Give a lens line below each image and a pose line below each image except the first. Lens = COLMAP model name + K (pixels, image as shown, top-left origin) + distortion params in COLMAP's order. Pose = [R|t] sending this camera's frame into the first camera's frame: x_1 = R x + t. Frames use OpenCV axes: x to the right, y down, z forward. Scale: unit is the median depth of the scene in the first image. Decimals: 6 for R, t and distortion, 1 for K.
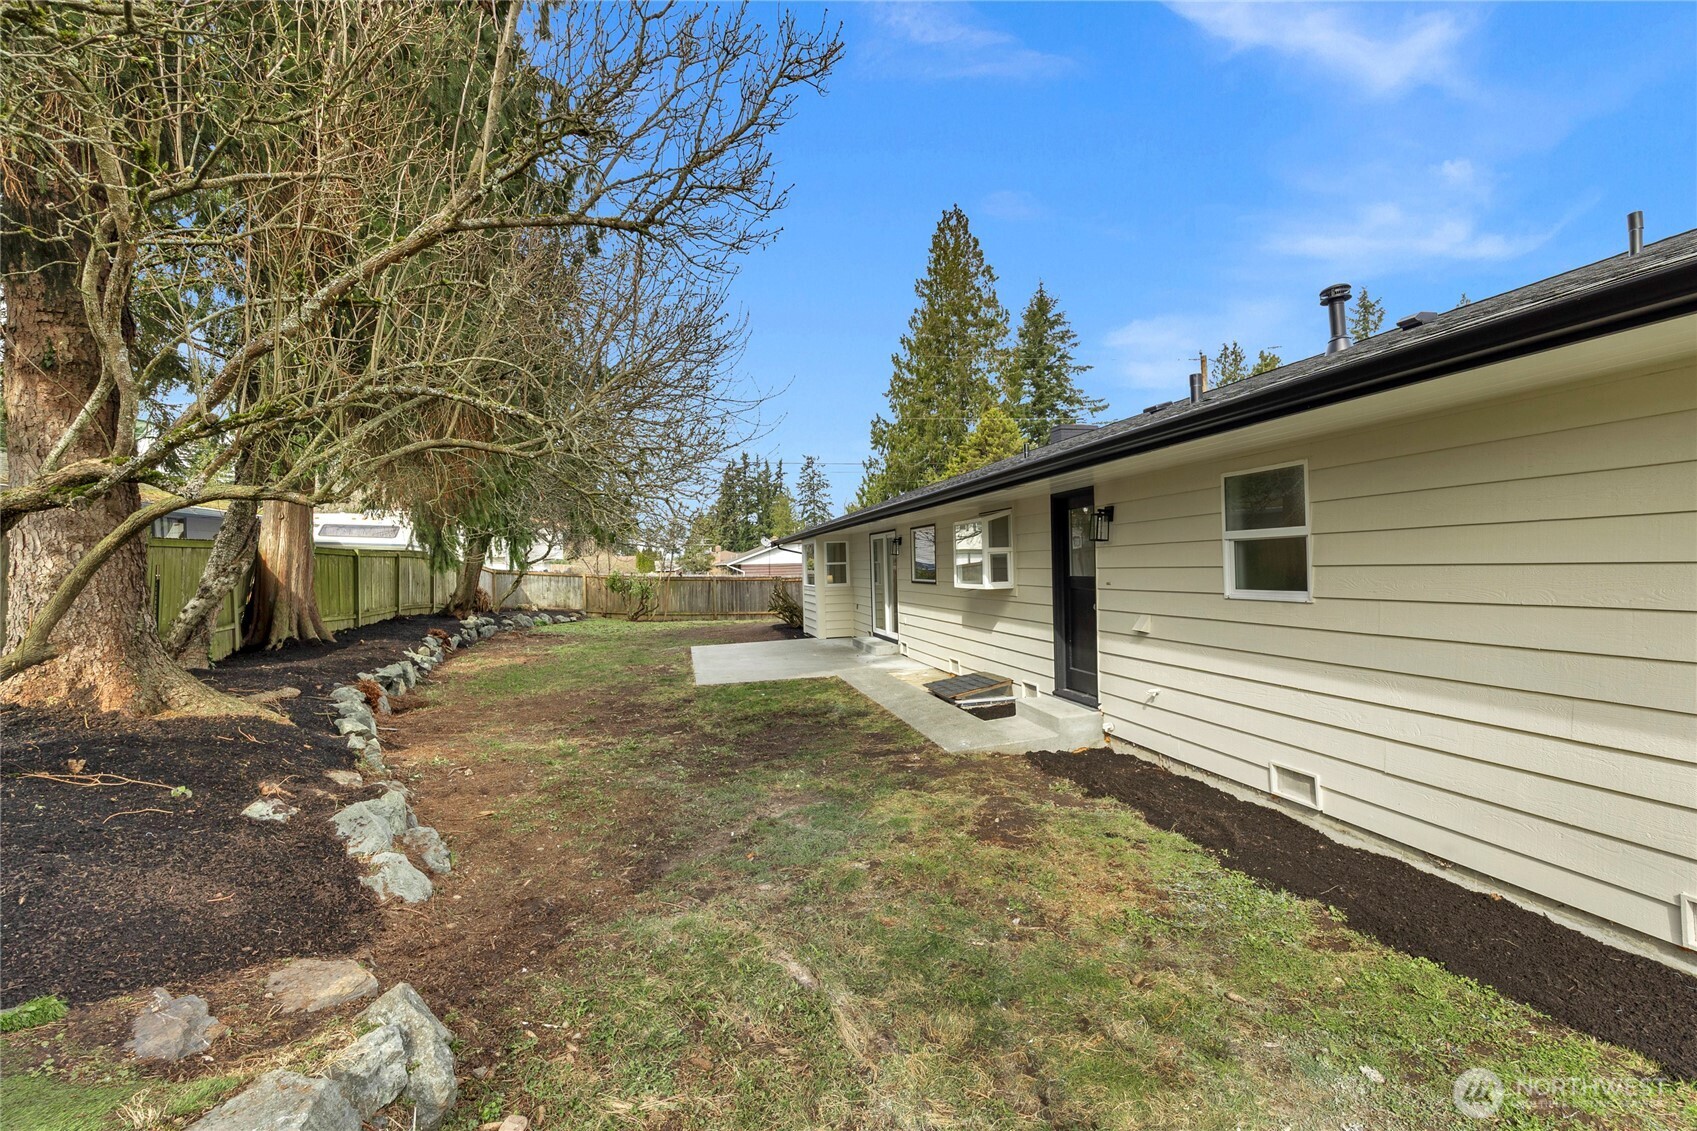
lens RADIAL K [[722.7, 0, 847.3], [0, 722.7, 554.6], [0, 0, 1]] dist [-0.002842, -0.000336]
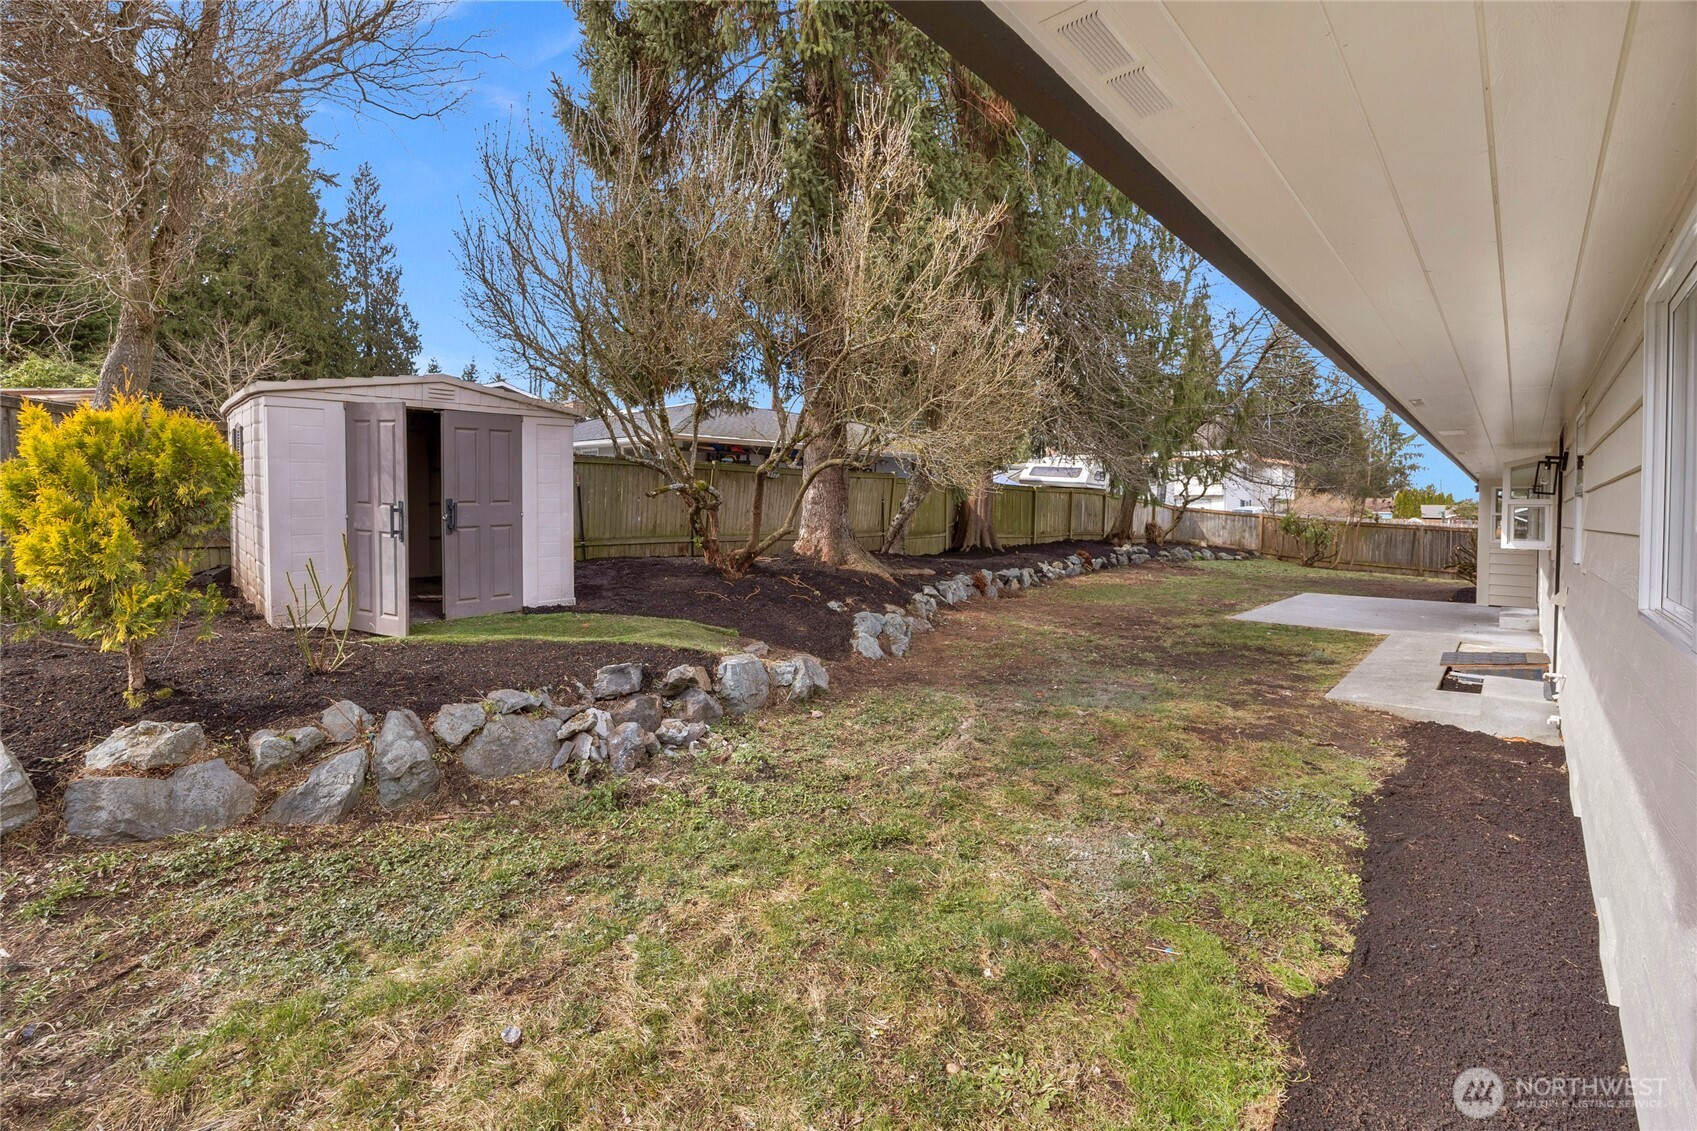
lens RADIAL K [[722.7, 0, 847.3], [0, 722.7, 554.6], [0, 0, 1]] dist [-0.002842, -0.000336]
pose [[0.564567, 0.094109, -0.820005, 0.294931], [-0.022554, 0.994867, 0.098649, -0.006775], [0.825079, -0.037199, 0.563791, -0.063750]]
